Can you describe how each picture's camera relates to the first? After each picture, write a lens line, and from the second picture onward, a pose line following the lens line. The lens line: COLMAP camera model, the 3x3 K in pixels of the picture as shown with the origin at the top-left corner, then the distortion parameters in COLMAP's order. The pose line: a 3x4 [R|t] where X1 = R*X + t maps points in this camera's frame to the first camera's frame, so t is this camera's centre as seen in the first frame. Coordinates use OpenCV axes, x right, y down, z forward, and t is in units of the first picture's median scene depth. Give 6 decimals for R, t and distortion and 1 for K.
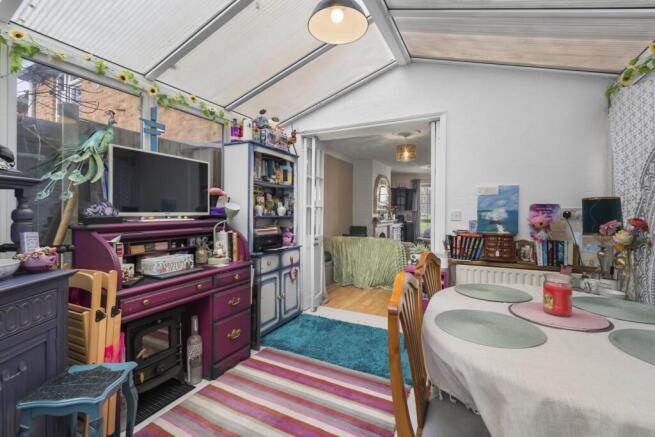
lens RADIAL K [[293.9, 0, 330.9], [0, 293.9, 208.4], [0, 0, 1]] dist [-0.001152, -0.000065]
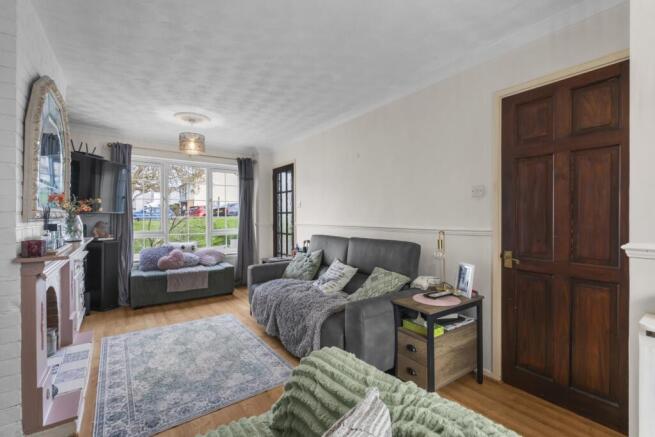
lens RADIAL K [[291.8, 0, 327.5], [0, 291.8, 218.5], [0, 0, 1]] dist [0.003654, 0.000433]
pose [[0.447420, -0.014703, 0.894203, 0.042297], [0.000566, 0.999869, 0.016157, 0.009942], [-0.894324, -0.006723, 0.447370, 0.558812]]
